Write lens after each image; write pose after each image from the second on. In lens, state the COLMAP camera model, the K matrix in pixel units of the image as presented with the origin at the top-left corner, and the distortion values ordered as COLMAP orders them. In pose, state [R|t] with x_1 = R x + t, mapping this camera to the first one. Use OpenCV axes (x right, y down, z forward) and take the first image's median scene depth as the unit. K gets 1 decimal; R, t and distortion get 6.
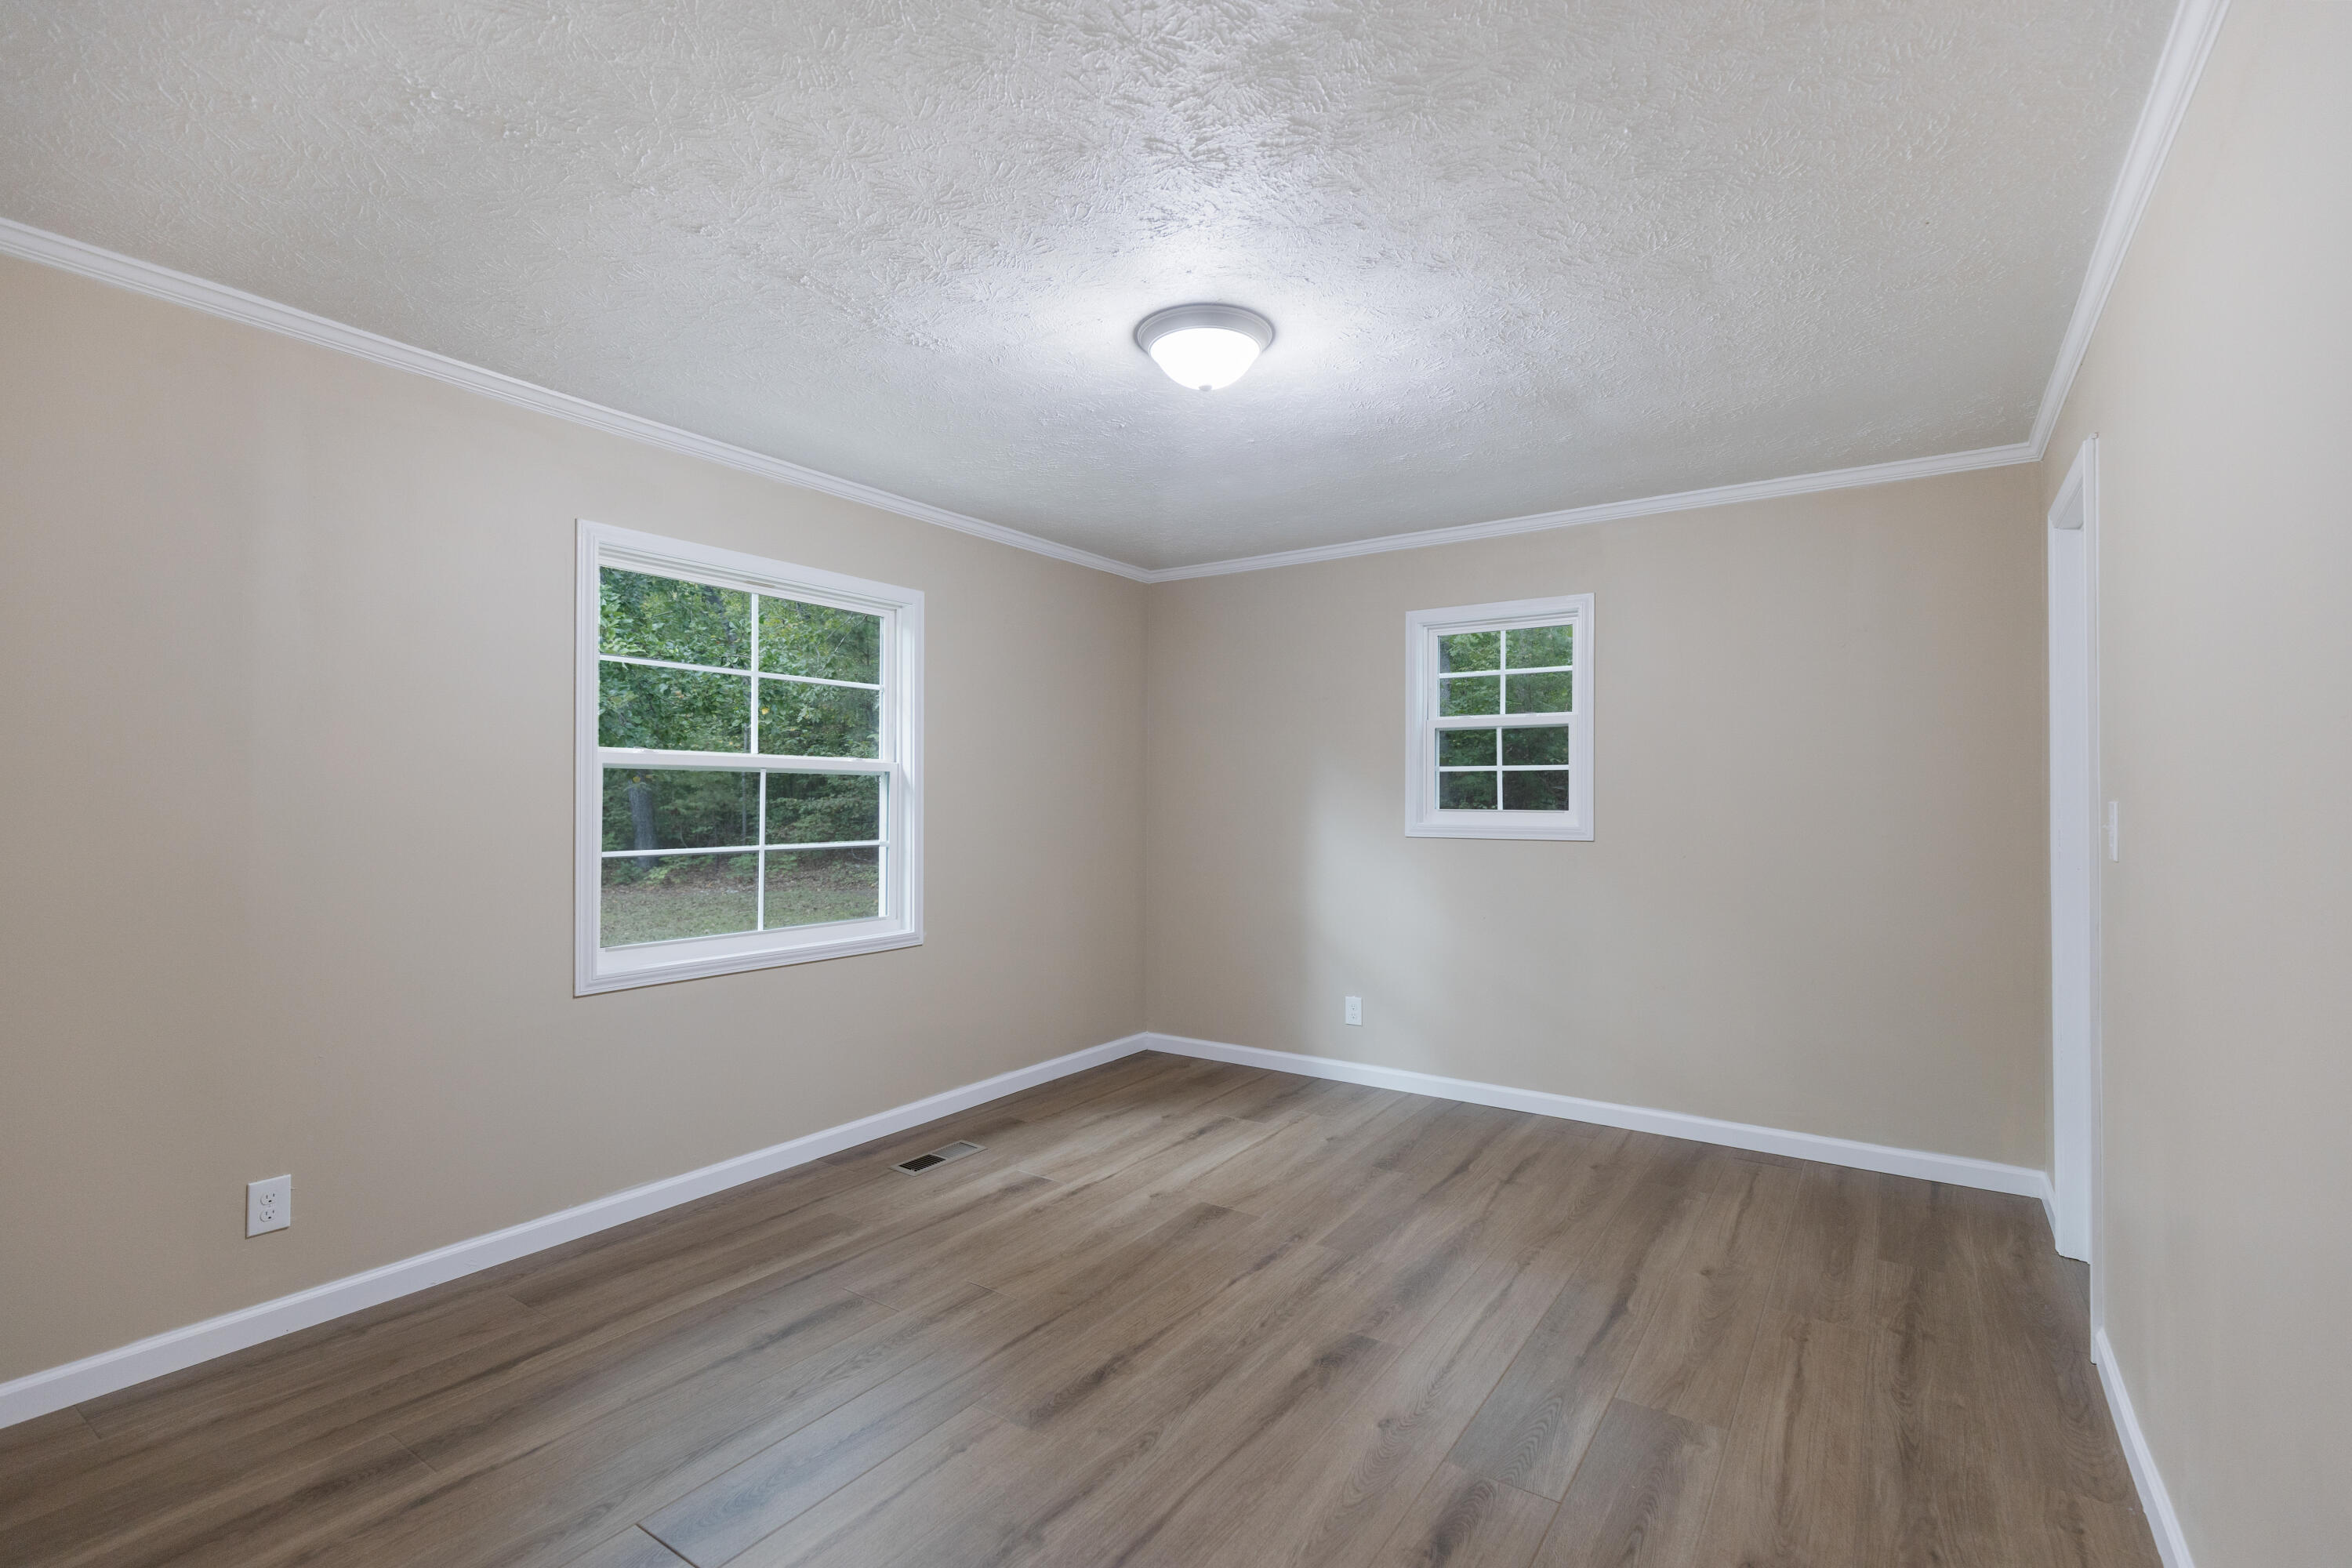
lens RADIAL K [[1052.3, 0, 1086.5], [0, 1052.3, 766.6], [0, 0, 1]] dist [0.000940, -0.000180]
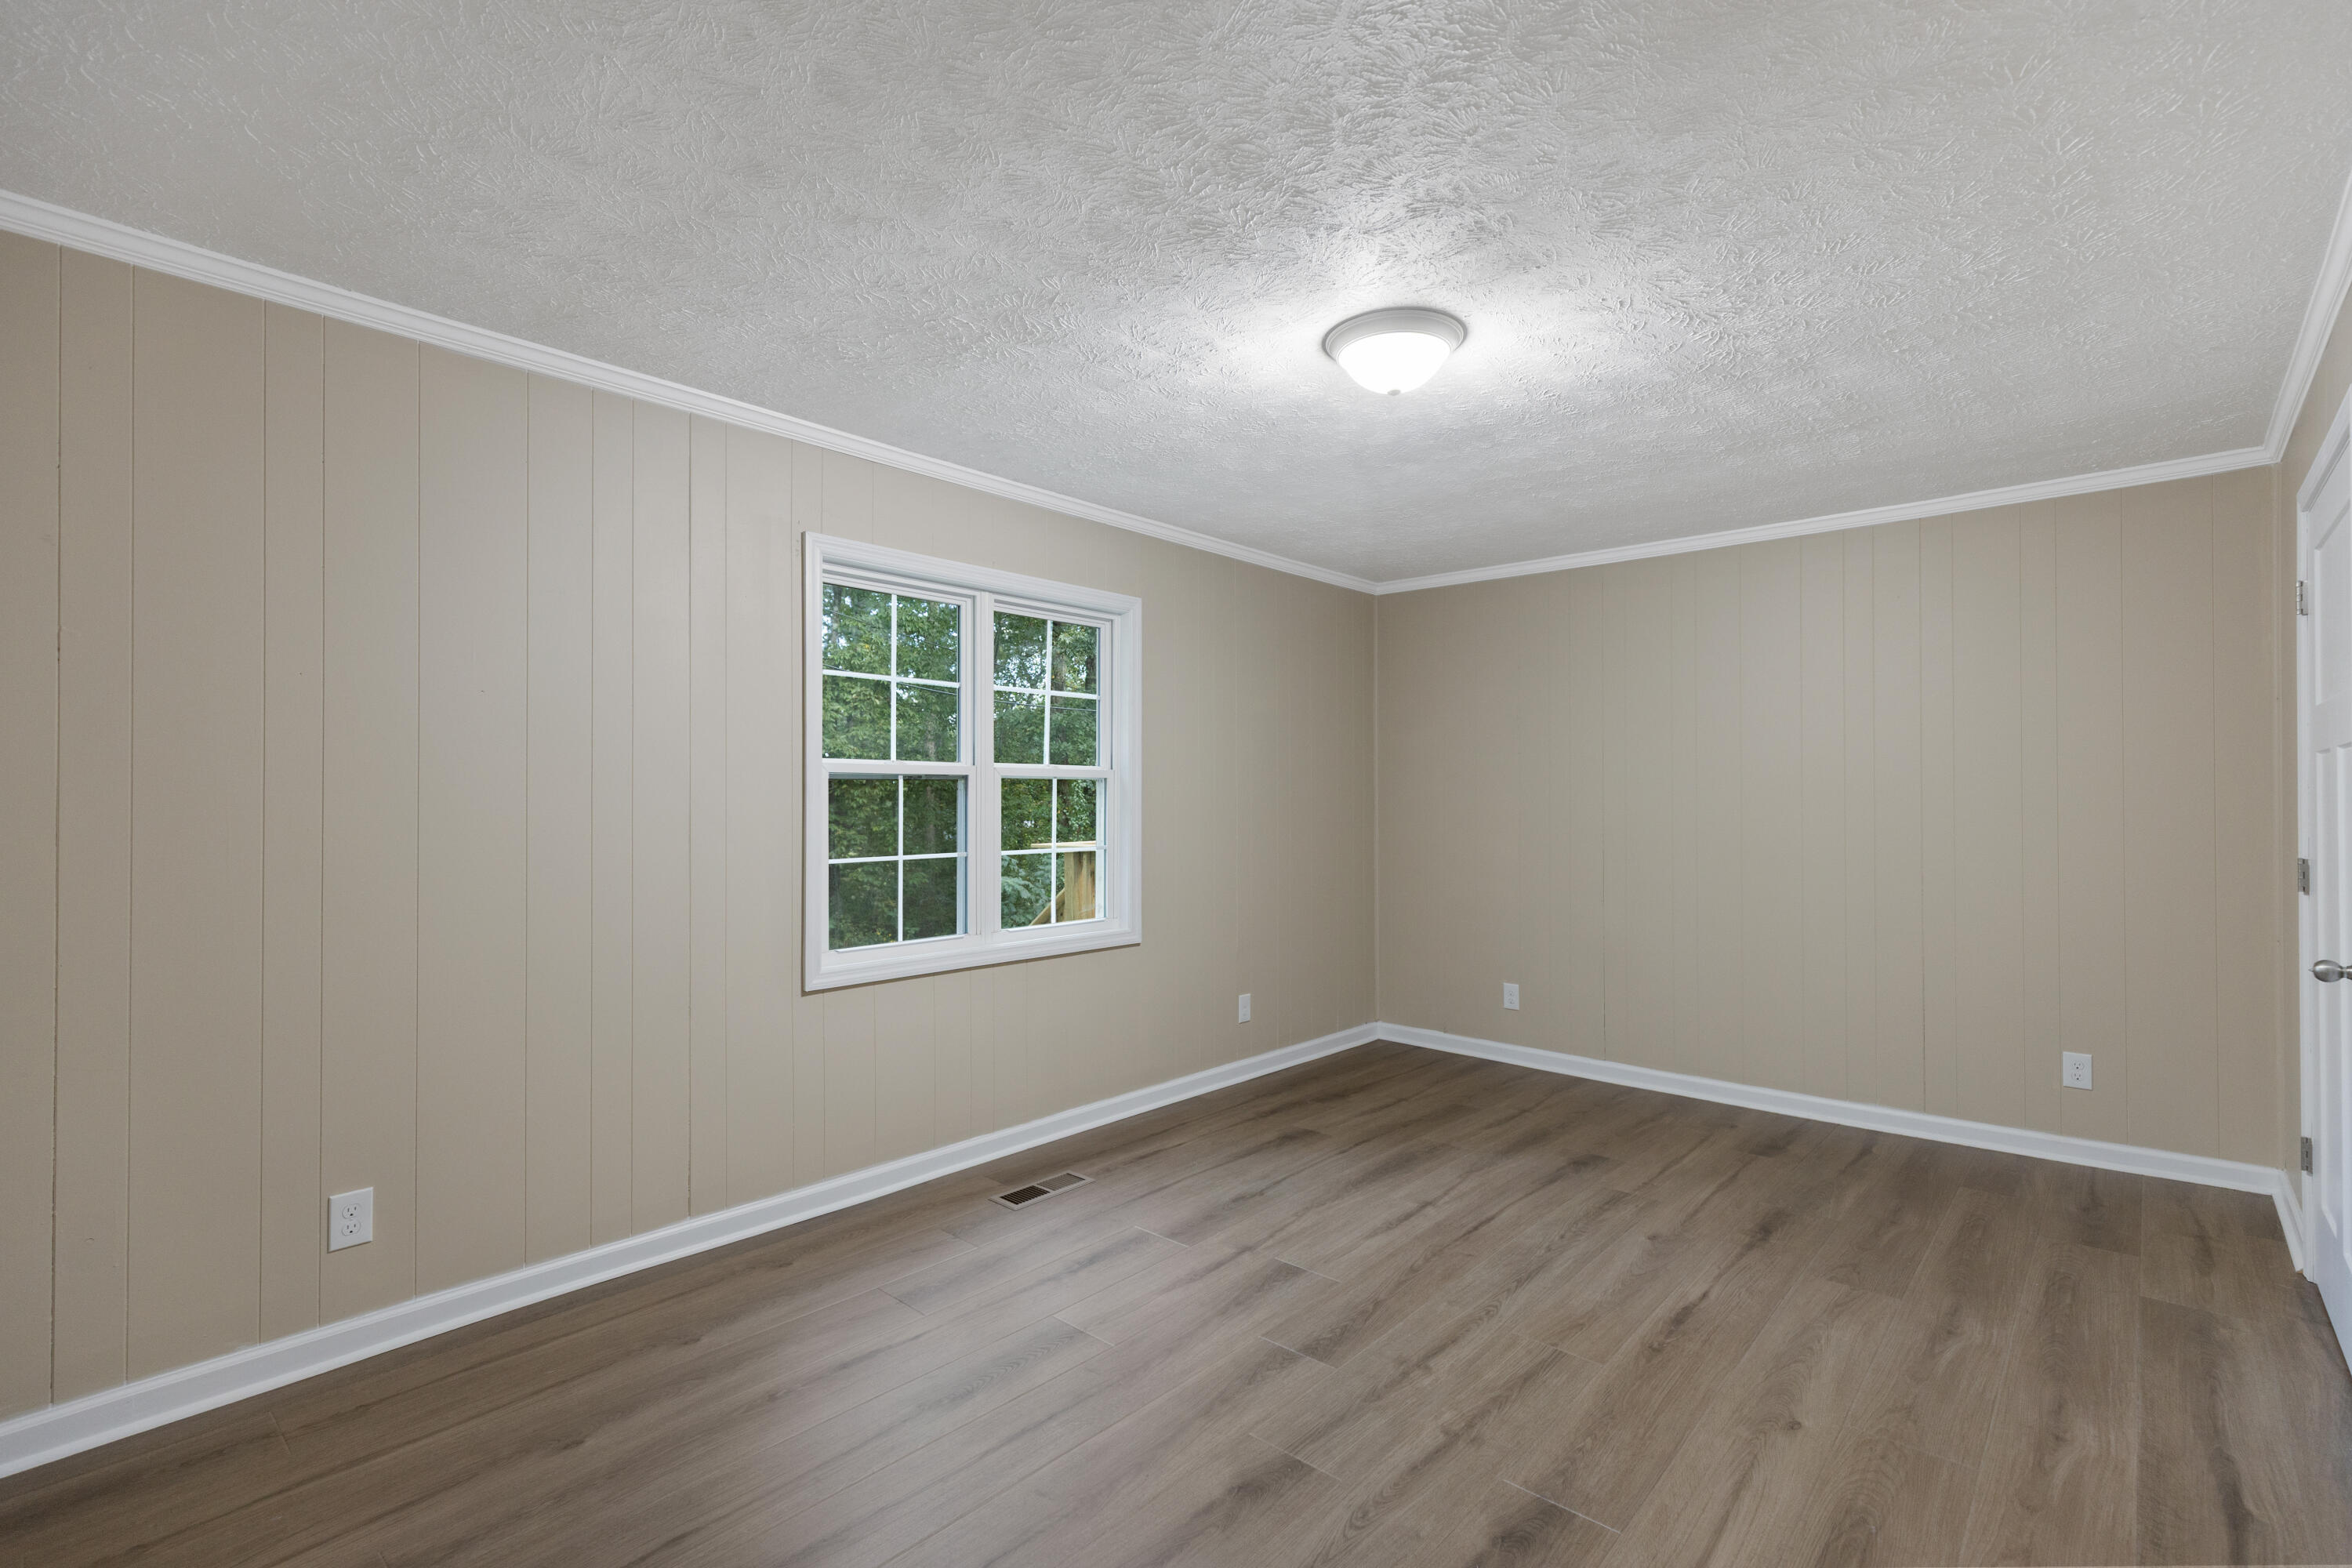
lens RADIAL K [[1069.1, 0, 1187.6], [0, 1069.1, 790.2], [0, 0, 1]] dist [0.012741, -0.000369]
pose [[0.998362, -0.006271, -0.056868, -0.045542], [0.007280, 0.999819, 0.017552, -0.001336], [0.056747, -0.017937, 0.998227, -0.058002]]
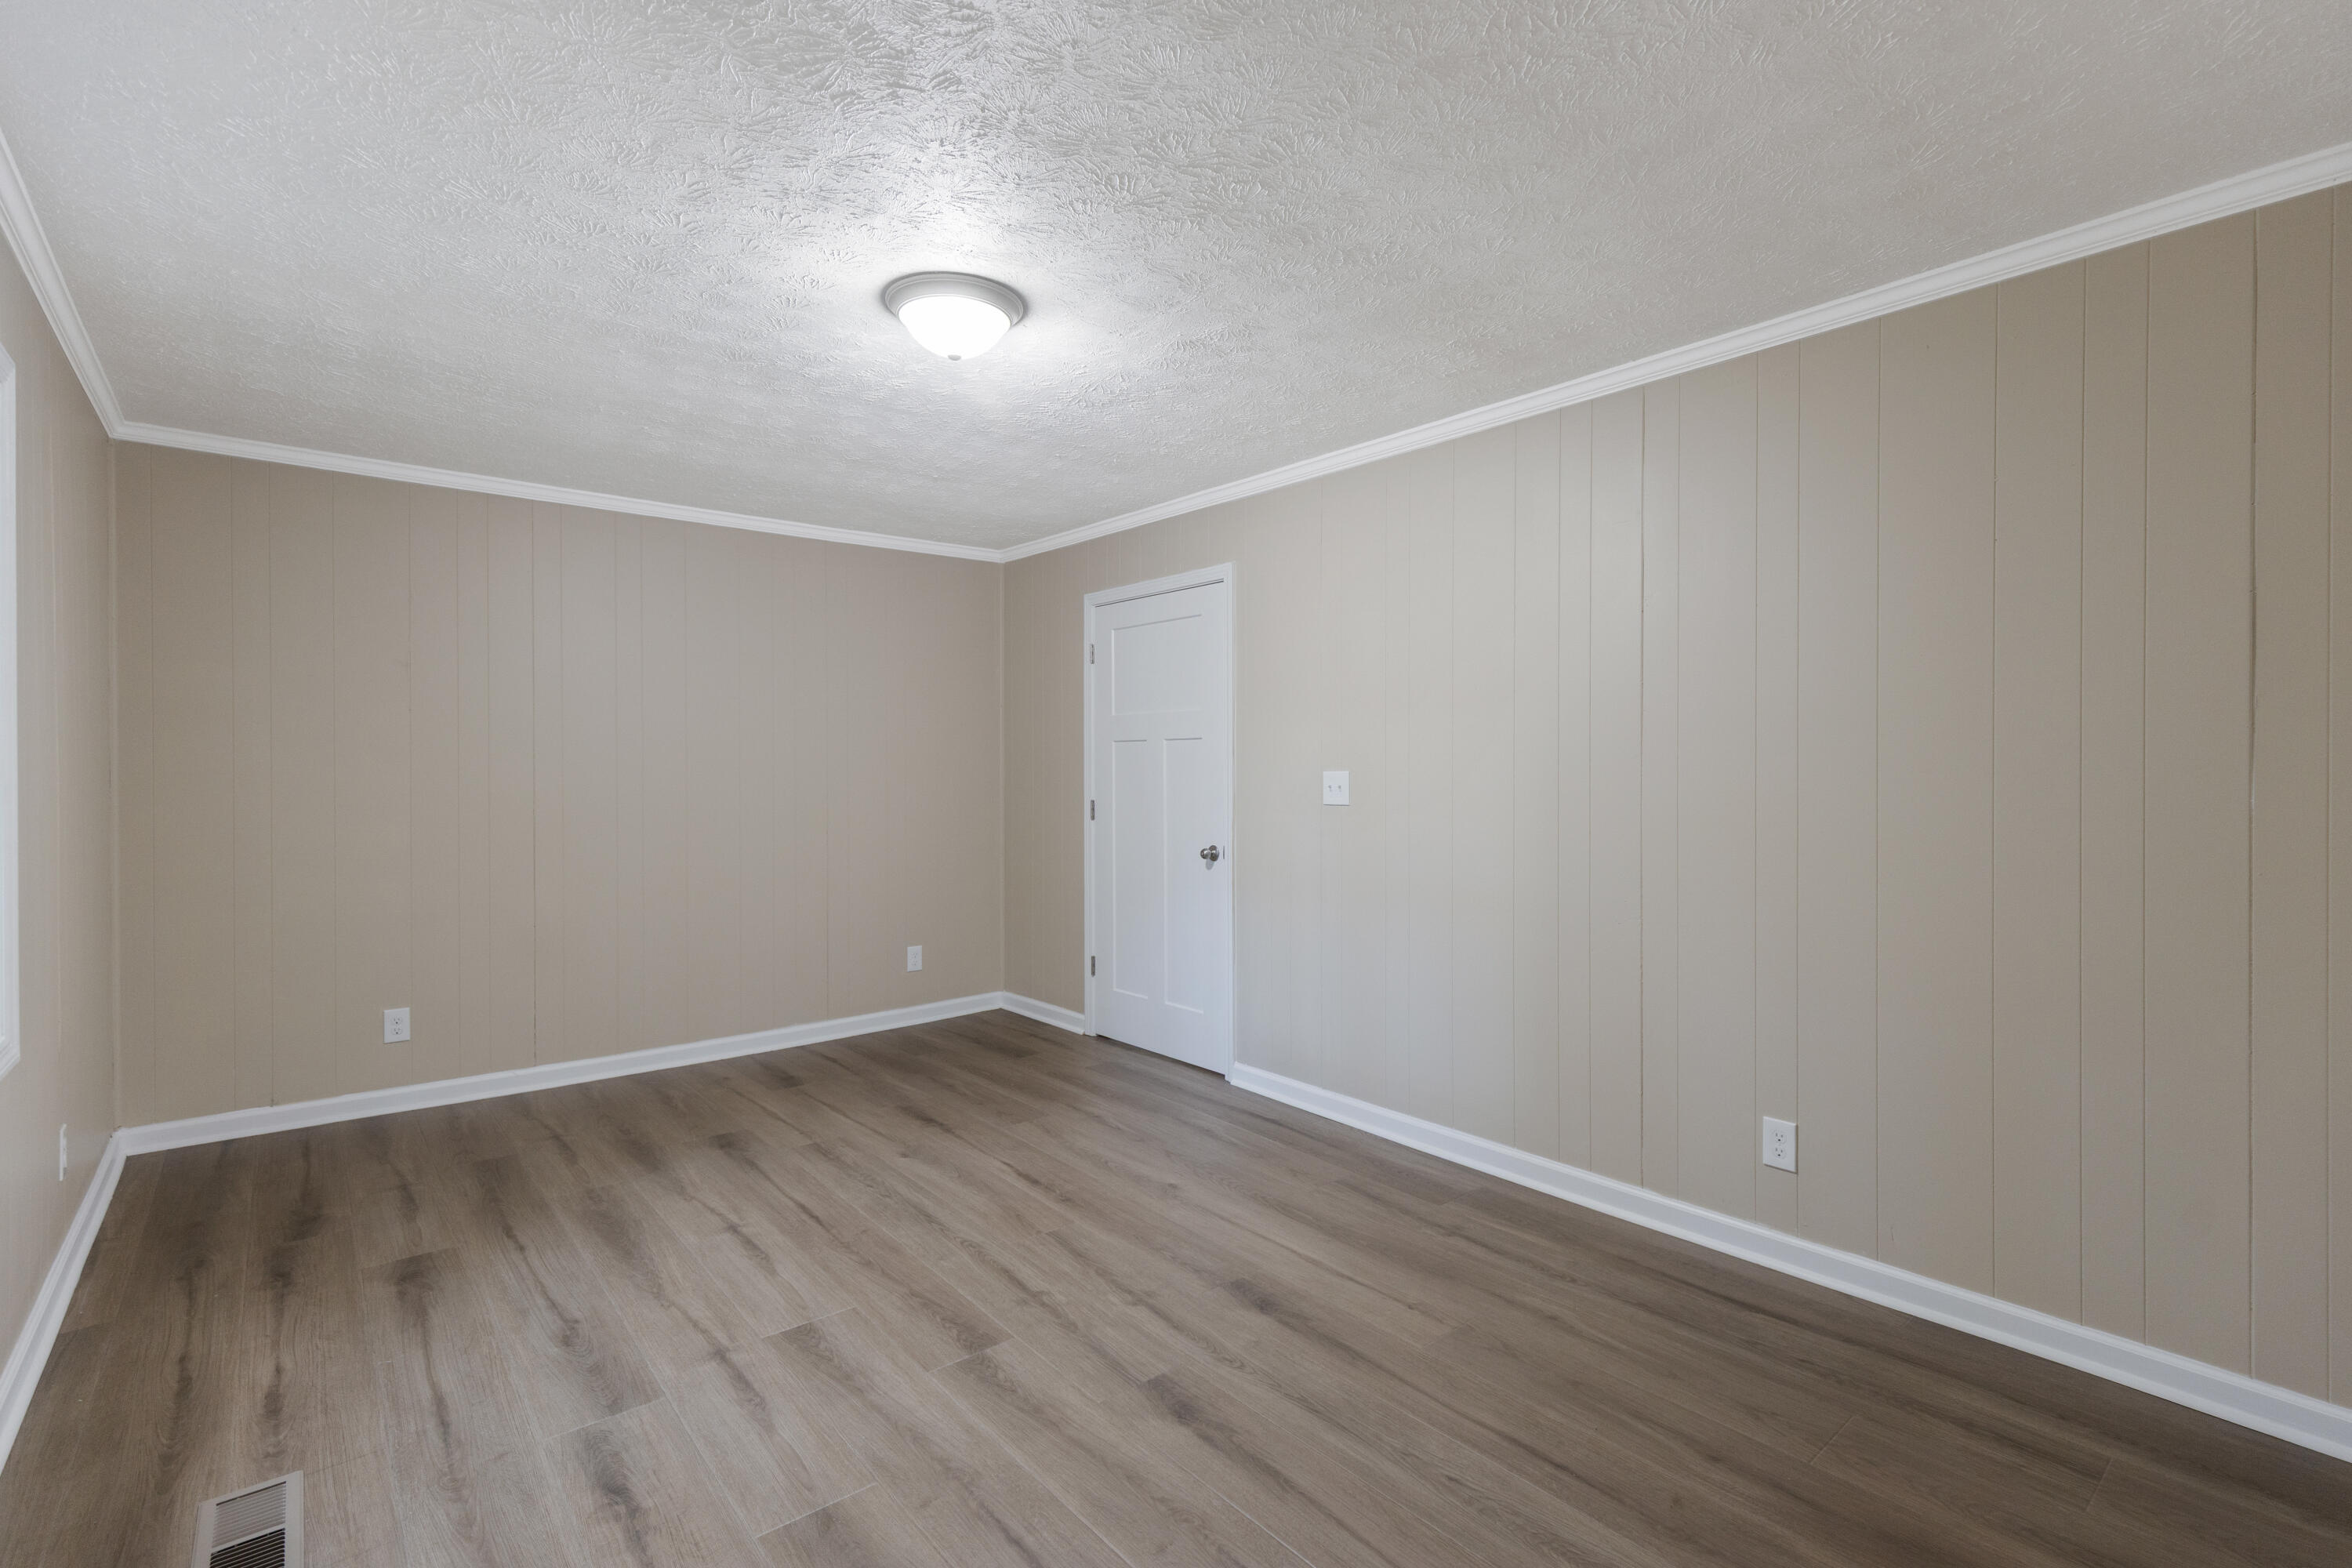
lens RADIAL K [[1069.1, 0, 1187.6], [0, 1069.1, 790.2], [0, 0, 1]] dist [0.012741, -0.000369]
pose [[0.204933, -0.029185, 0.978341, -0.243317], [-0.021146, 0.999190, 0.034236, 0.000497], [-0.978548, -0.027704, 0.204149, 0.091687]]
